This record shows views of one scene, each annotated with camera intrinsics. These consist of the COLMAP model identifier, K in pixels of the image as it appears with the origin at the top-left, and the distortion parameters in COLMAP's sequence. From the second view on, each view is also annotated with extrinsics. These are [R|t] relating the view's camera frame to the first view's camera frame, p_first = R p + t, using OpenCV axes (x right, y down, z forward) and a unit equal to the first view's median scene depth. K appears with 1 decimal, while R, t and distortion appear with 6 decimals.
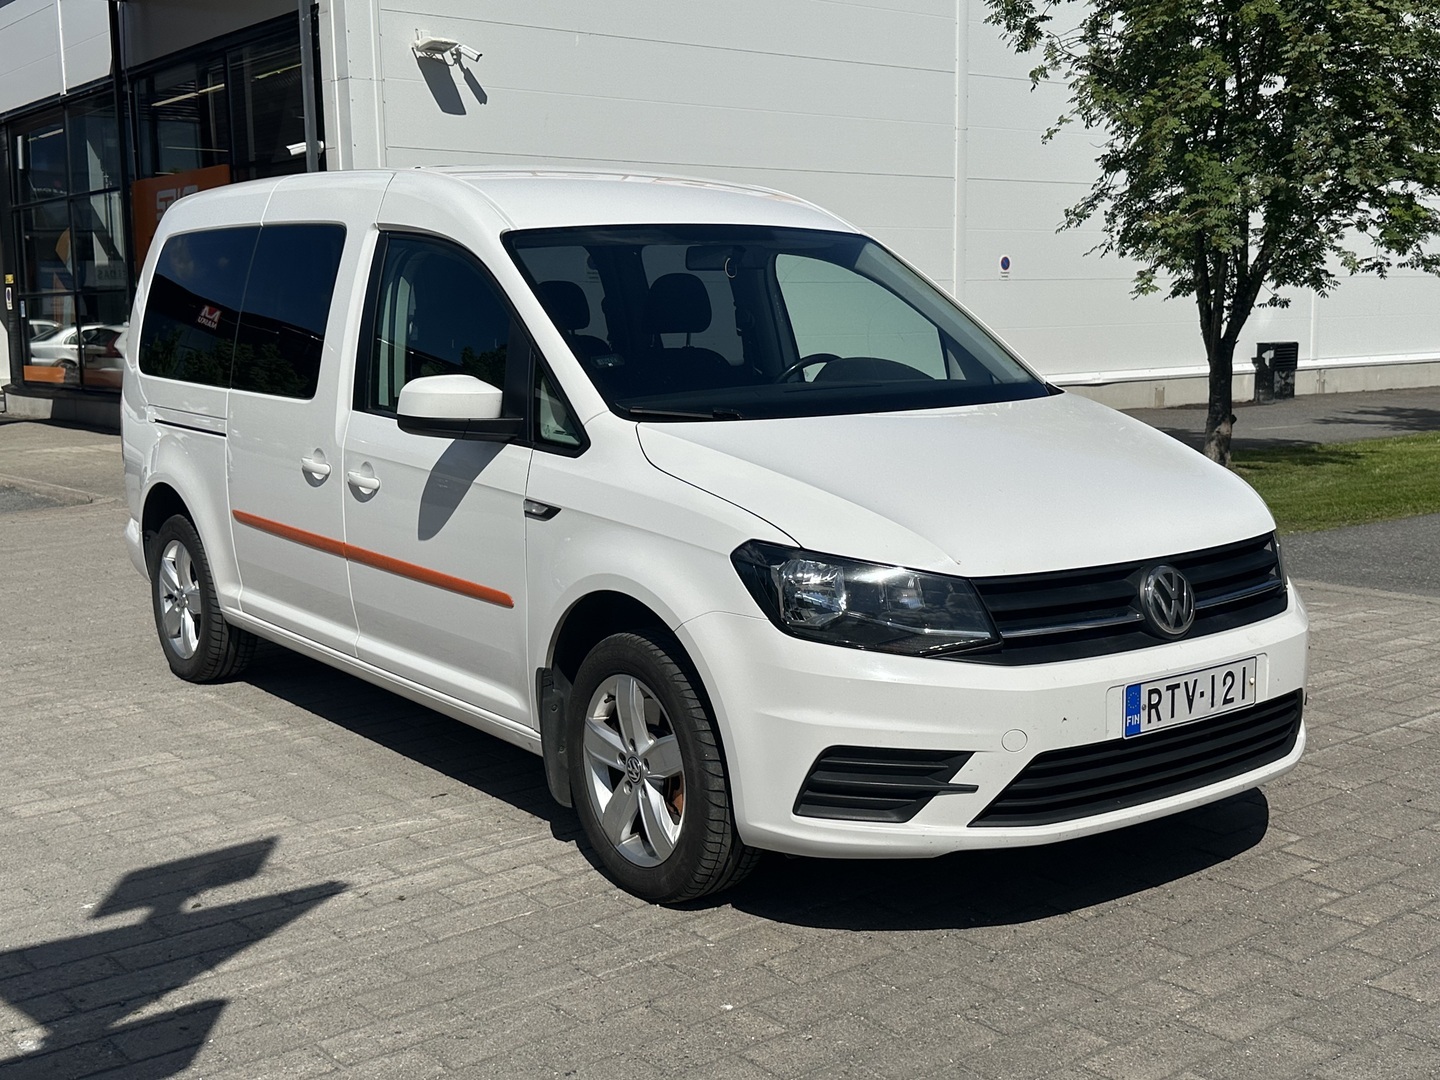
lens RADIAL K [[1634.3, 0, 720.0], [0, 1634.3, 540.0], [0, 0, 1]] dist [0.096147, -0.011243]
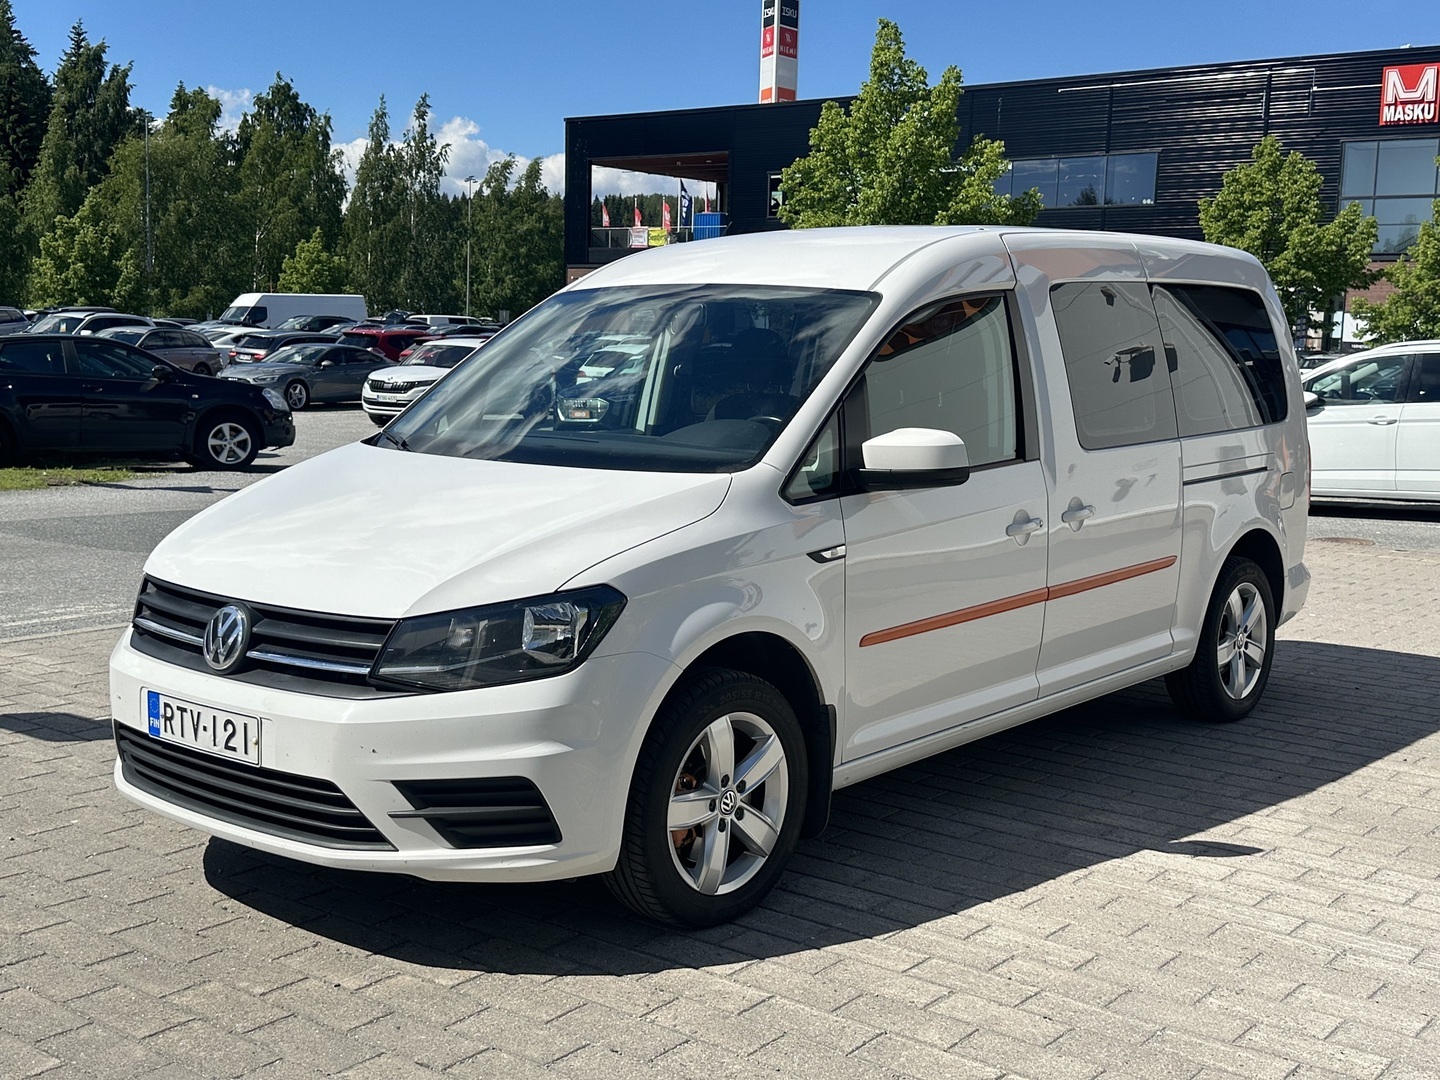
lens RADIAL K [[1634.3, 0, 720.0], [0, 1634.3, 540.0], [0, 0, 1]] dist [0.096147, -0.011243]
pose [[0.213394, 0.138893, -0.967043, 1.380366], [-0.150426, 0.982710, 0.107949, -0.191987], [0.965316, 0.122432, 0.230598, 1.060293]]
